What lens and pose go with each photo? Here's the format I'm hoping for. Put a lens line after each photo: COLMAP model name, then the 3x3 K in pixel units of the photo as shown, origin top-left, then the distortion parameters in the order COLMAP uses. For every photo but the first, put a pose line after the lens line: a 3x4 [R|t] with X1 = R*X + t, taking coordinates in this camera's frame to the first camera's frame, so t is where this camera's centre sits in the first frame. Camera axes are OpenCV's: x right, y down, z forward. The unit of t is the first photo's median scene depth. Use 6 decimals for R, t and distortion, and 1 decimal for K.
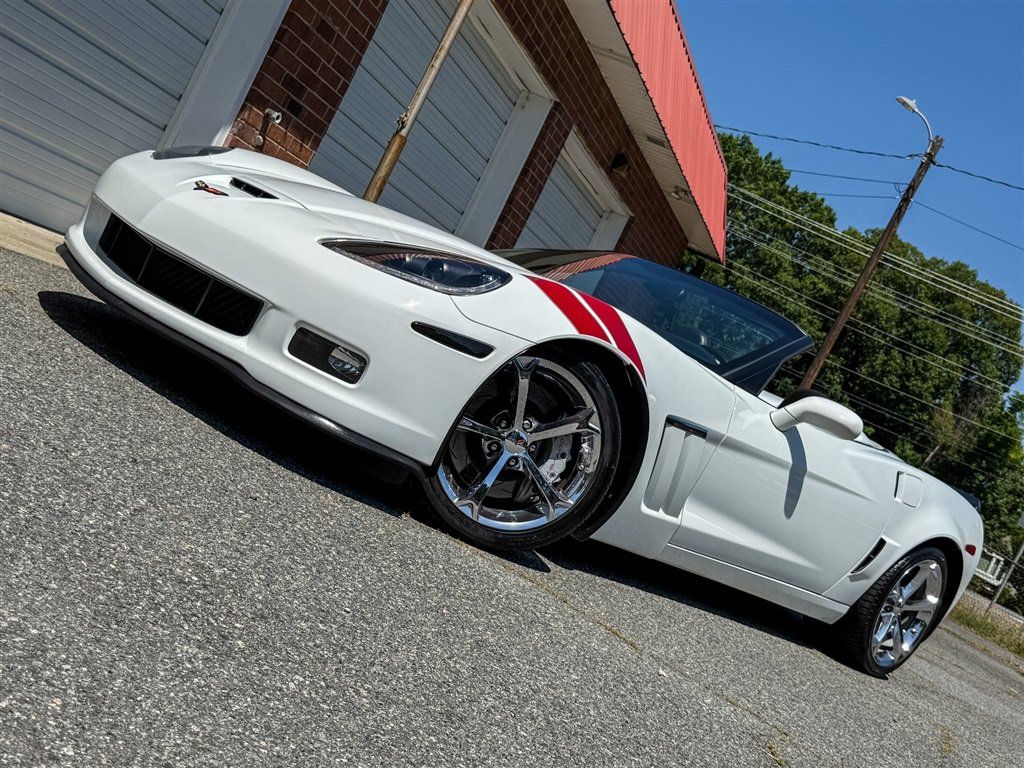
lens RADIAL K [[1167.4, 0, 522.1], [0, 1167.4, 374.6], [0, 0, 1]] dist [0.097222, 0.000000]
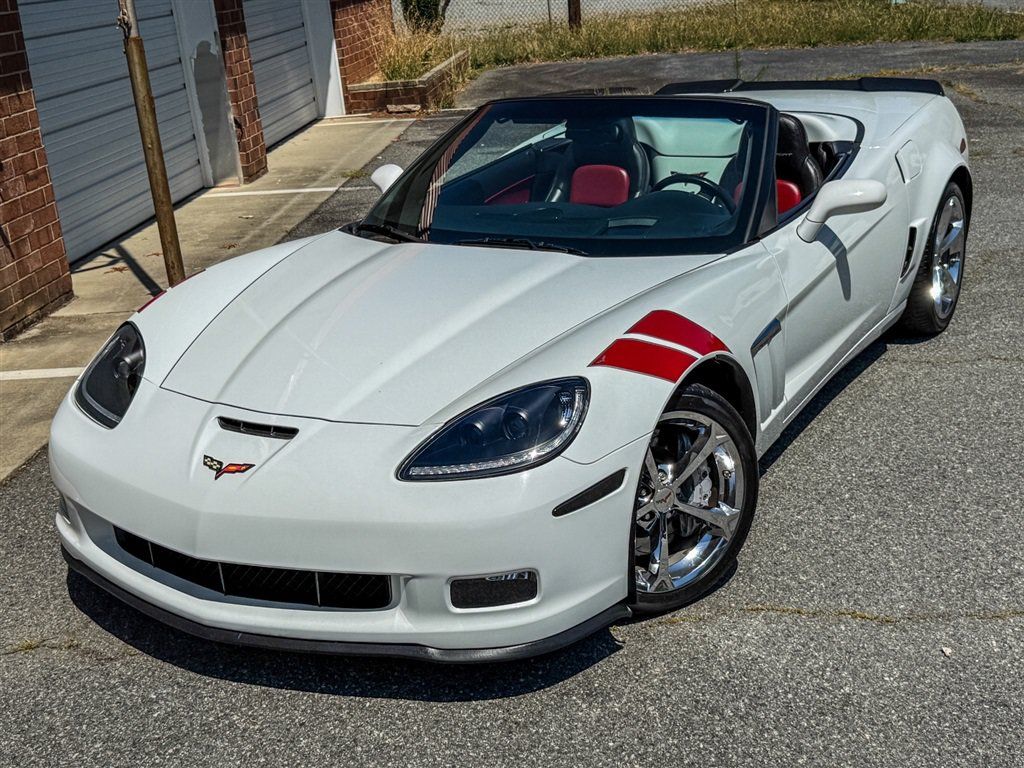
lens RADIAL K [[1298.1, 0, 511.1], [0, 1298.1, 381.4], [0, 0, 1]] dist [0.095638, 0.000000]
pose [[0.832191, -0.554206, 0.017706, -0.033933], [0.512708, 0.781253, 0.356053, -0.209422], [-0.211159, -0.287226, 0.934298, 0.033774]]
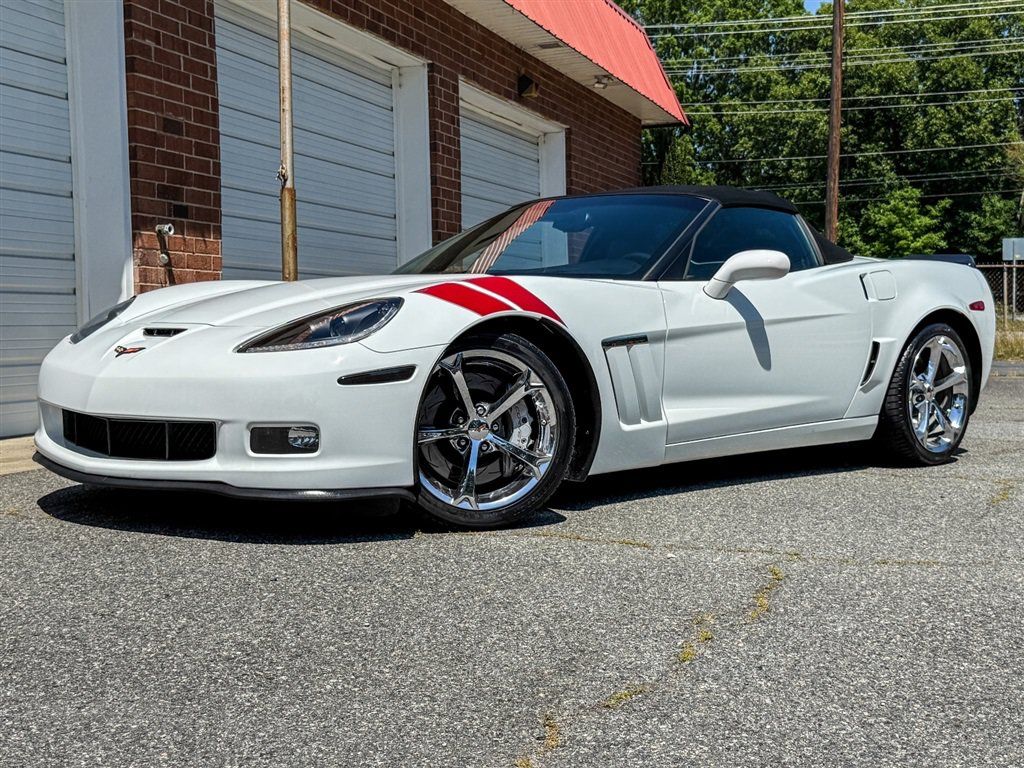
lens RADIAL K [[1327.4, 0, 519.6], [0, 1327.4, 374.5], [0, 0, 1]] dist [0.107812, 0.000000]
pose [[0.889865, -0.453738, -0.047569, 0.051673], [0.454902, 0.890382, 0.016855, 0.003903], [0.034707, -0.036638, 0.998726, -0.112564]]
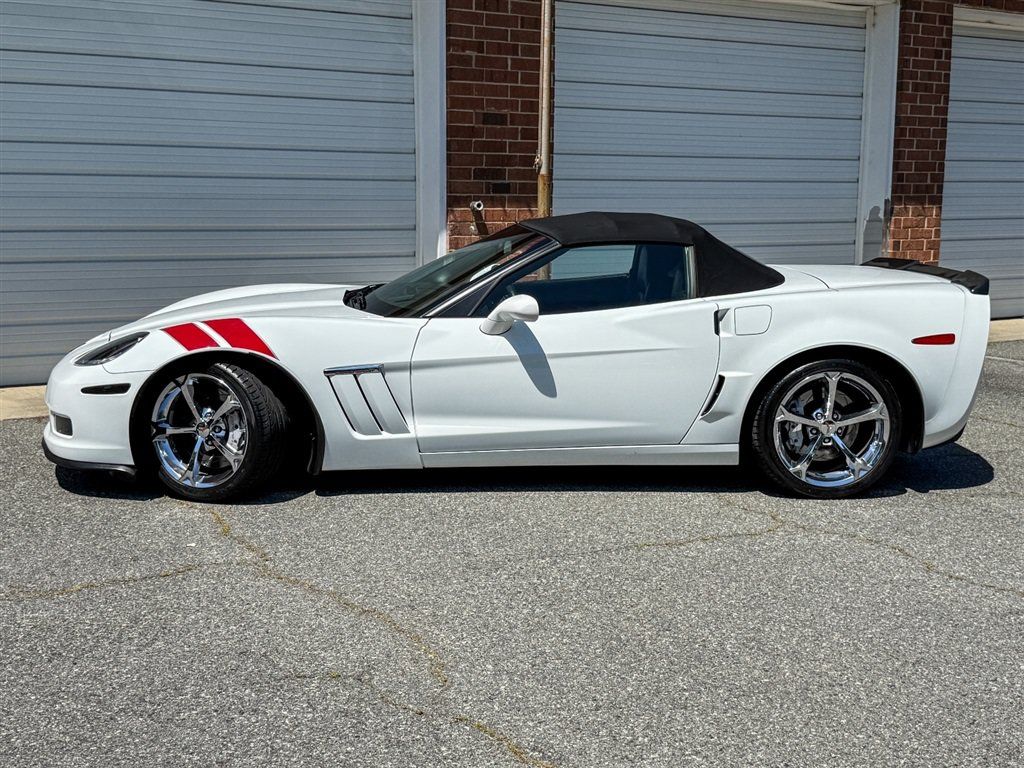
lens RADIAL K [[1327.4, 0, 522.1], [0, 1327.4, 377.6], [0, 0, 1]] dist [0.107812, 0.000000]
pose [[0.677627, -0.353748, -0.644736, 0.661116], [0.327195, 0.930177, -0.166475, 0.195020], [0.658609, -0.098146, 0.746058, -0.011735]]
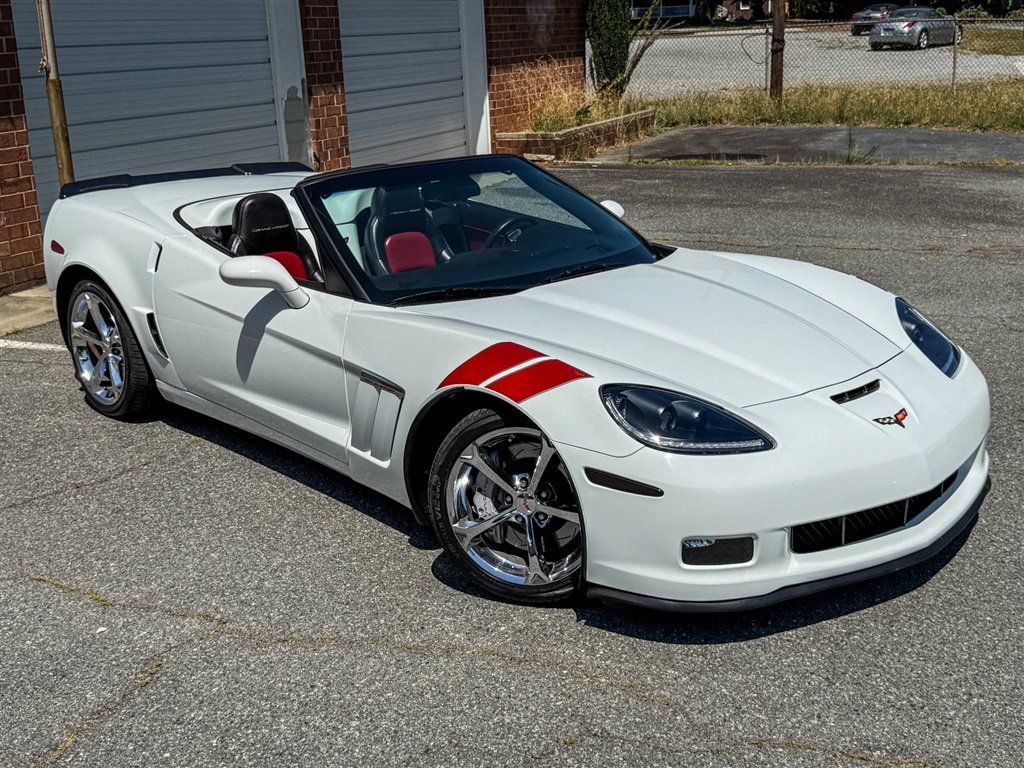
lens RADIAL K [[1222.5, 0, 510.4], [0, 1222.5, 376.8], [0, 0, 1]] dist [0.075049, 0.000000]
pose [[0.875147, -0.437322, -0.207046, 0.350197], [0.475268, 0.857206, 0.198286, -0.010037], [0.090766, -0.271932, 0.958026, -0.050317]]
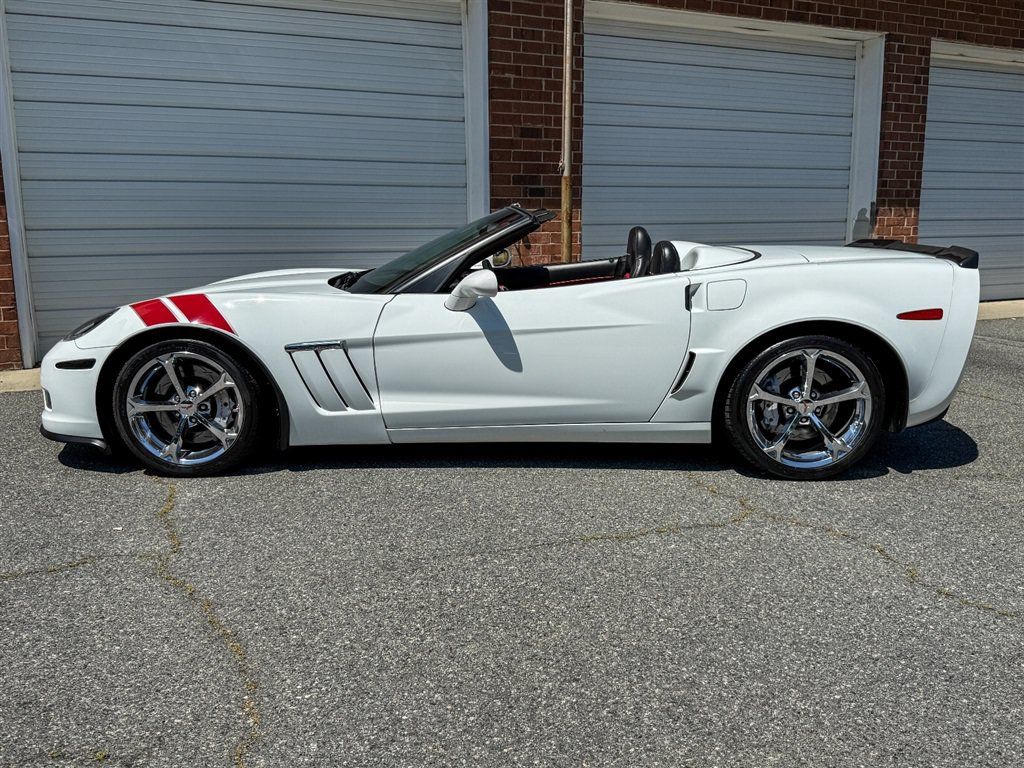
lens RADIAL K [[891.9, 0, 523.2], [0, 891.9, 378.5], [0, 0, 1]] dist [0.081505, -0.138412]
pose [[0.608926, -0.327429, -0.722495, 0.533866], [0.306169, 0.937265, -0.166718, 0.169807], [0.731758, -0.119687, 0.670974, 0.250389]]
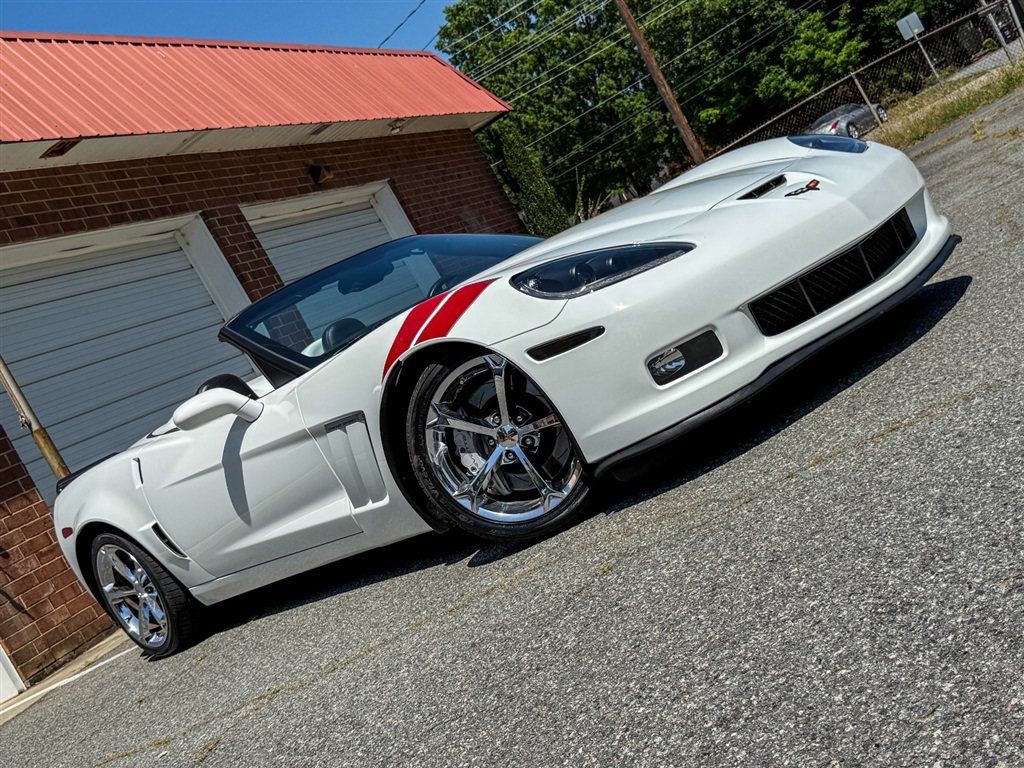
lens RADIAL K [[1222.5, 0, 507.8], [0, 1222.5, 382.0], [0, 0, 1]] dist [0.075049, 0.000000]
pose [[0.562887, -0.817997, -0.118489, 0.302397], [0.822517, 0.568481, -0.017146, 0.137877], [0.081384, -0.087808, 0.992807, -0.060876]]
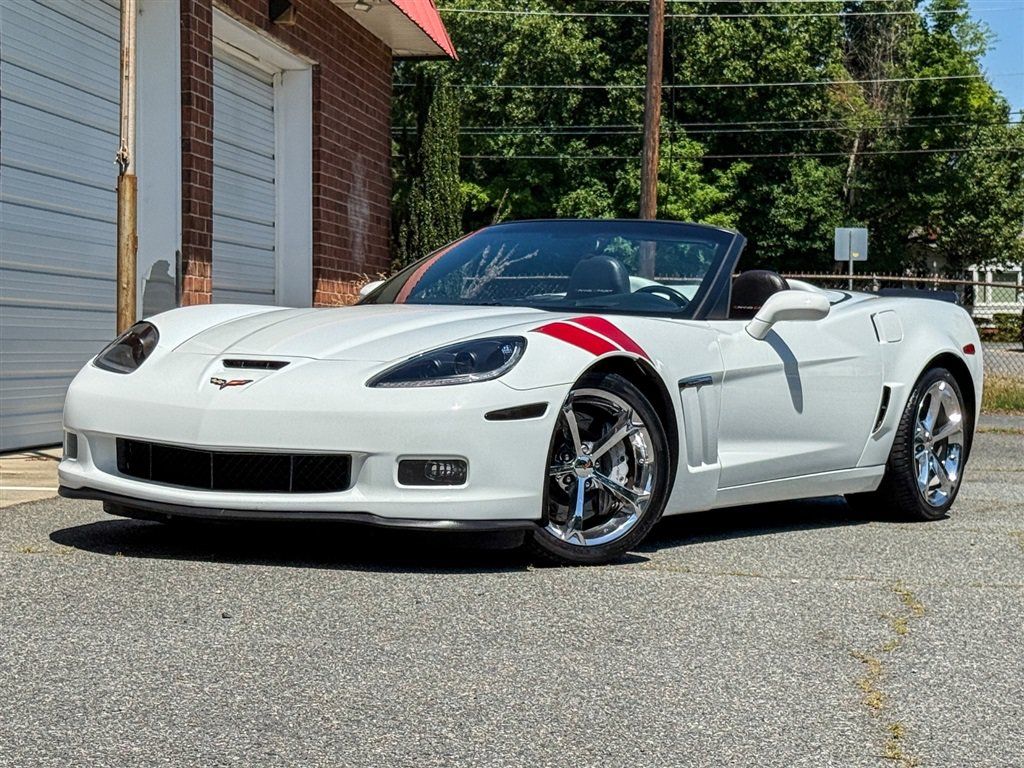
lens RADIAL K [[2219.7, 0, 518.5], [0, 2219.7, 393.3], [0, 0, 1]] dist [0.178664, 0.000000]
pose [[0.886107, -0.437416, 0.153237, -0.164532], [0.426306, 0.898937, 0.100870, -0.114100], [-0.181872, -0.024056, 0.983028, -0.499542]]
